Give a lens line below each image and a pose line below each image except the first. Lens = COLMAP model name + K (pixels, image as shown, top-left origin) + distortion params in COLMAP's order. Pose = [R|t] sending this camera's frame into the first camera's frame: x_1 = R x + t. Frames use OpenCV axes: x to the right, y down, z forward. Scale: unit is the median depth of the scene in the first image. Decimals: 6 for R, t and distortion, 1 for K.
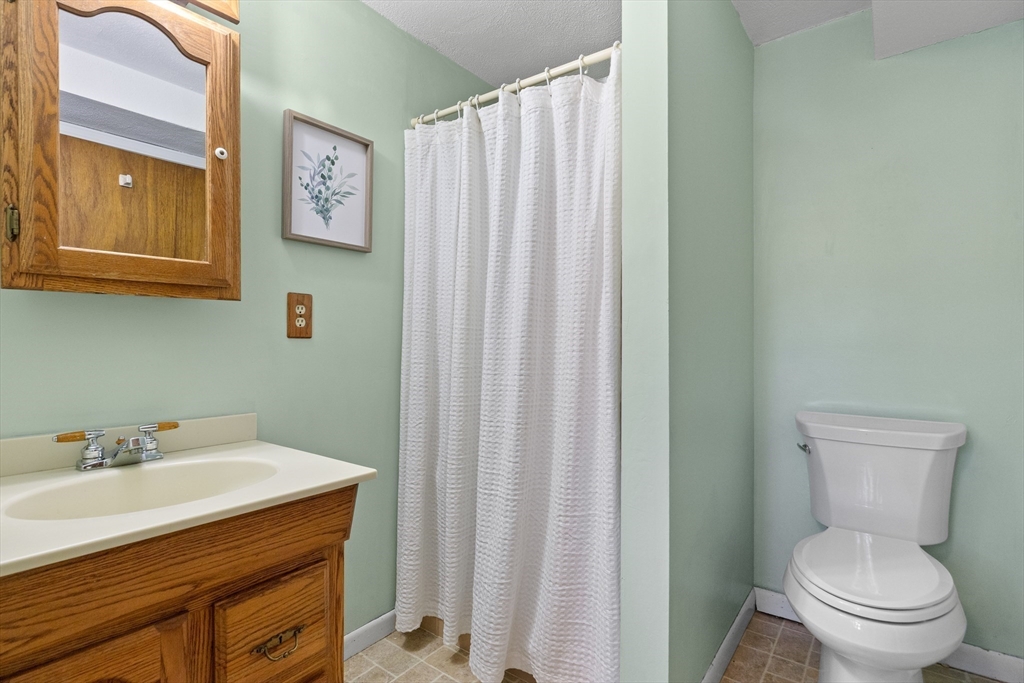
lens RADIAL K [[502.2, 0, 512.0], [0, 502.2, 341.5], [0, 0, 1]] dist [-0.006368, 0.002261]
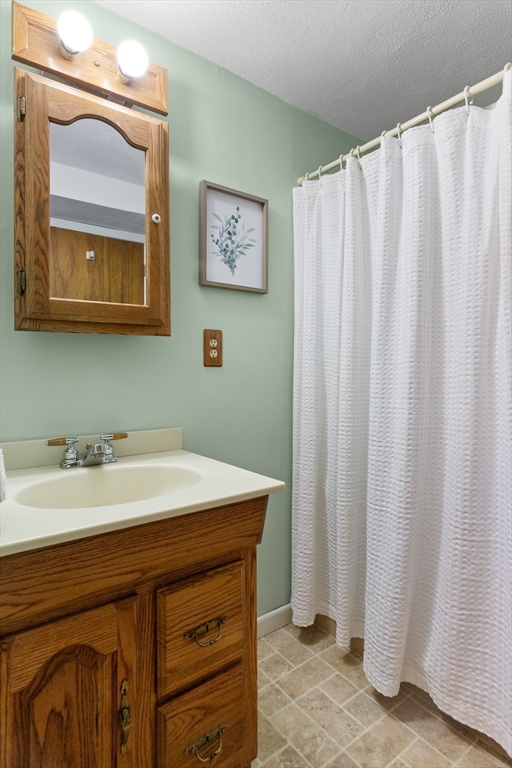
lens RADIAL K [[405.0, 0, 239.0], [0, 405.0, 362.5], [0, 0, 1]] dist [0.001325, 0.000450]
pose [[0.954419, -0.018176, -0.297916, -0.072361], [0.010599, 0.999578, -0.027028, 0.010976], [0.298282, 0.022638, 0.954209, 0.085237]]
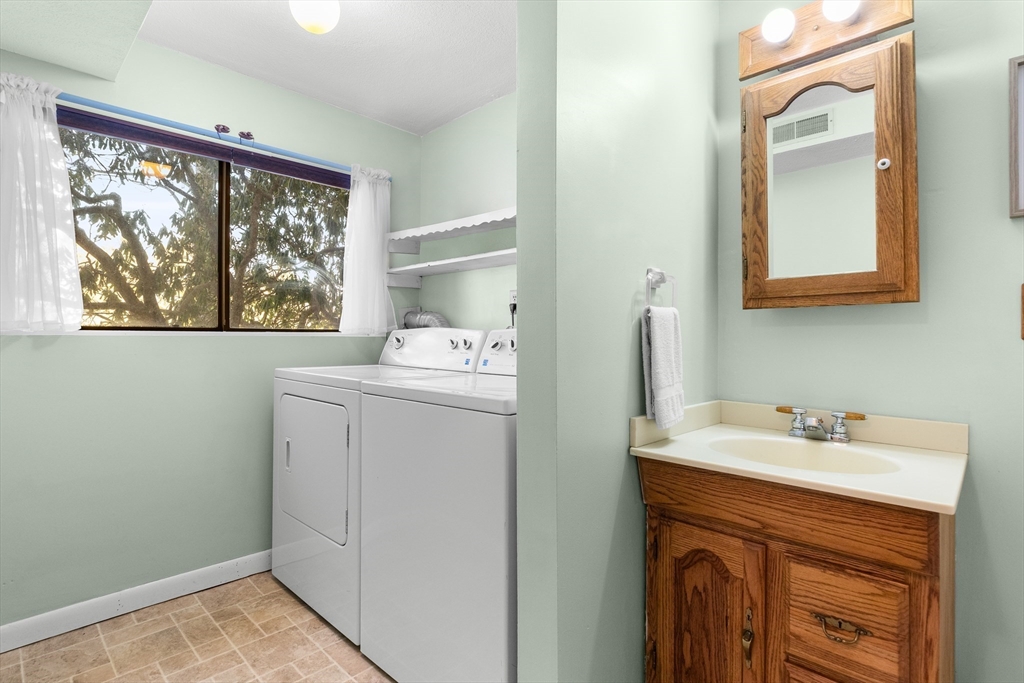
lens RADIAL K [[502.2, 0, 512.0], [0, 502.2, 341.5], [0, 0, 1]] dist [-0.006368, 0.002261]
pose [[-0.123429, 0.006782, -0.992330, 0.454188], [-0.006340, 0.999951, 0.007623, -0.005958], [0.992333, 0.007232, -0.123380, 0.294233]]
